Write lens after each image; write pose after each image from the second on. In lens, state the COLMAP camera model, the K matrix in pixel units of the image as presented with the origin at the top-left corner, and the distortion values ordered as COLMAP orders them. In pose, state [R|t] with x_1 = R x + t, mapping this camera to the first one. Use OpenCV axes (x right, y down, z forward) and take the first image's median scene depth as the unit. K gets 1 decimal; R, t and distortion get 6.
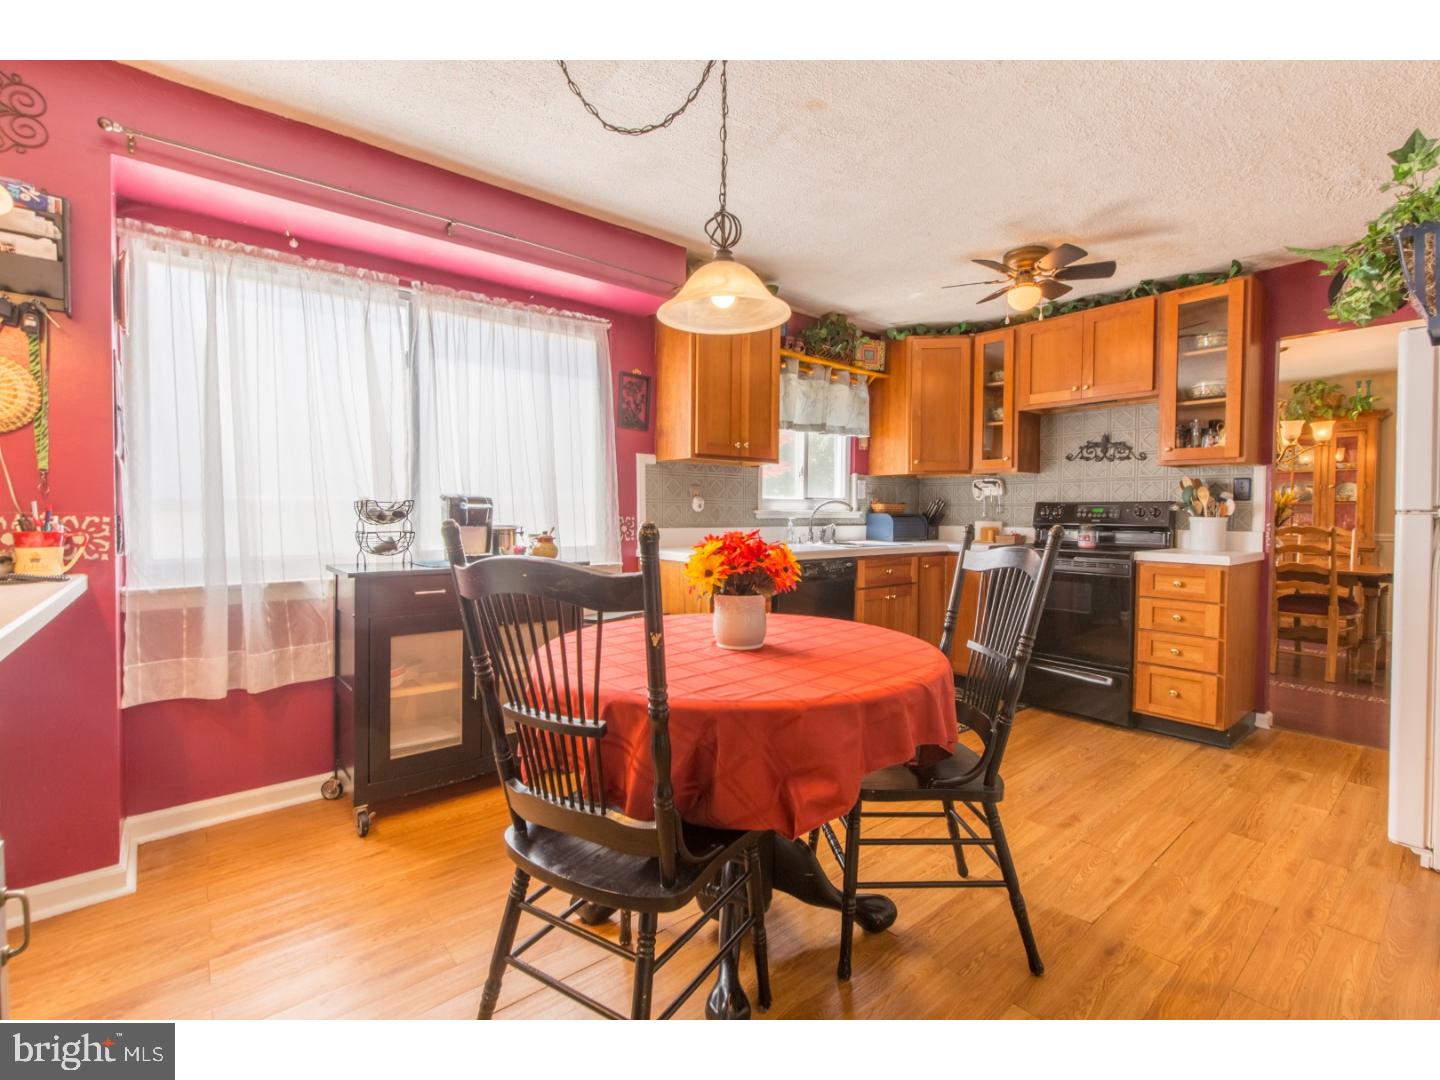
lens RADIAL K [[645.8, 0, 722.9], [0, 645.8, 528.0], [0, 0, 1]] dist [0.000931, -0.001629]
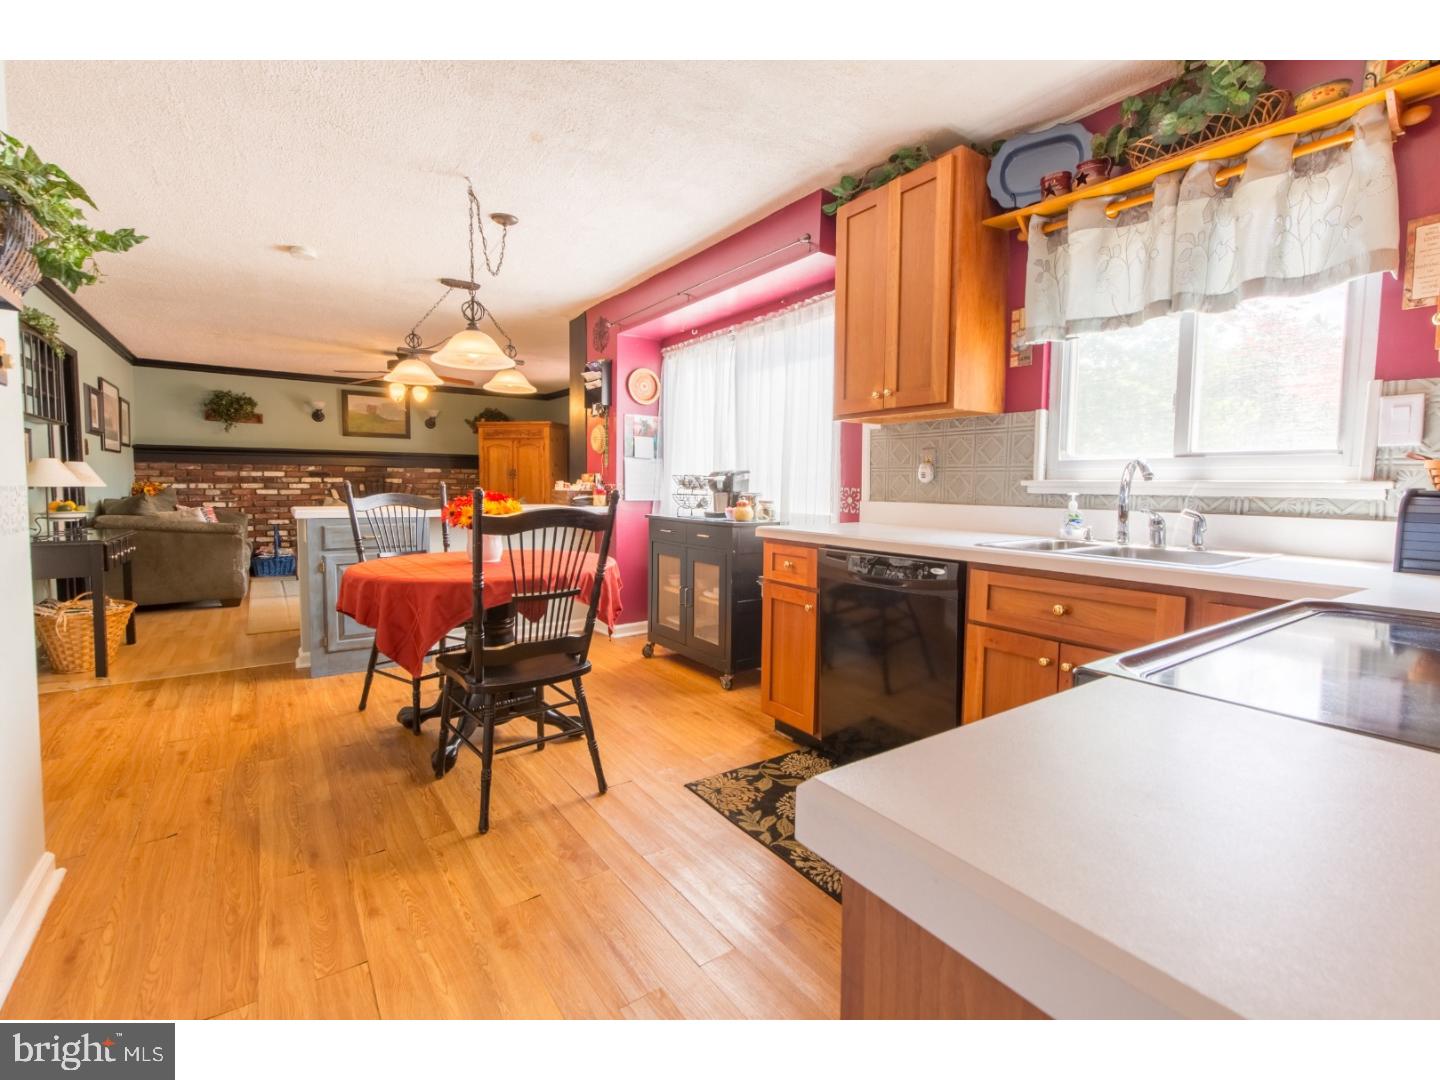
lens RADIAL K [[645.8, 0, 727.5], [0, 645.8, 526.2], [0, 0, 1]] dist [0.000931, -0.001629]
pose [[-0.070941, 0.060277, -0.995658, 0.732628], [-0.034865, 0.997413, 0.062867, -0.012965], [0.996871, 0.039174, -0.068656, 0.791303]]
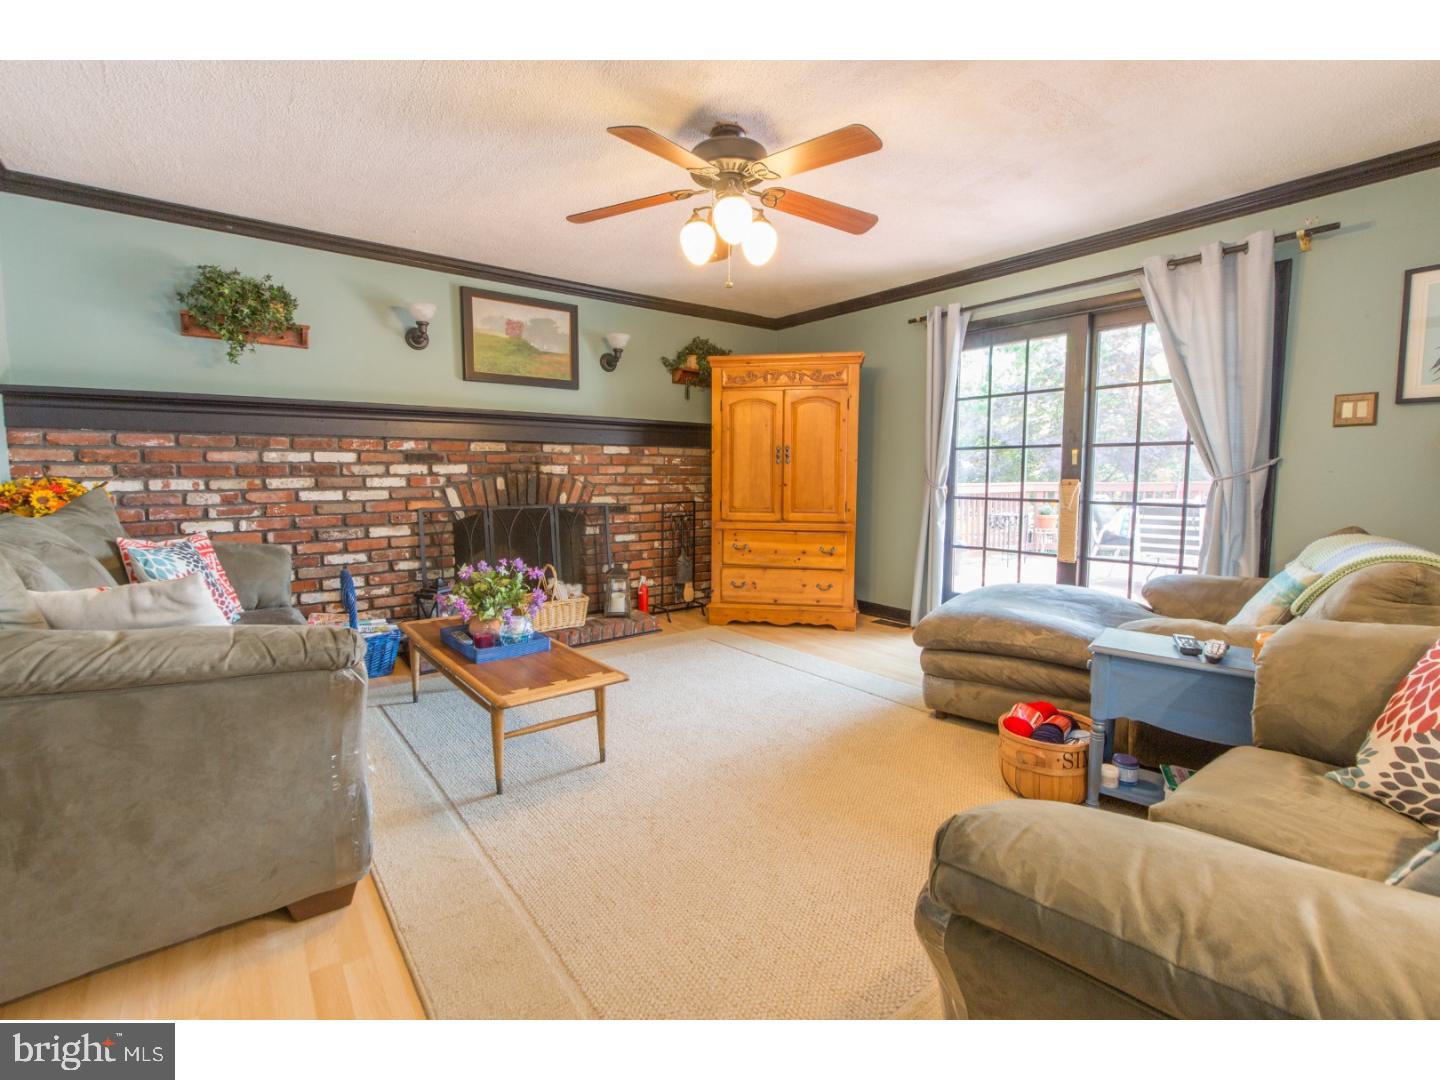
lens RADIAL K [[645.8, 0, 723.8], [0, 645.8, 525.1], [0, 0, 1]] dist [0.000931, -0.001629]
pose [[-0.029456, 0.076363, -0.996645, 0.386567], [-0.024172, 0.996732, 0.077084, -0.003859], [0.999274, 0.026362, -0.027514, 0.454824]]
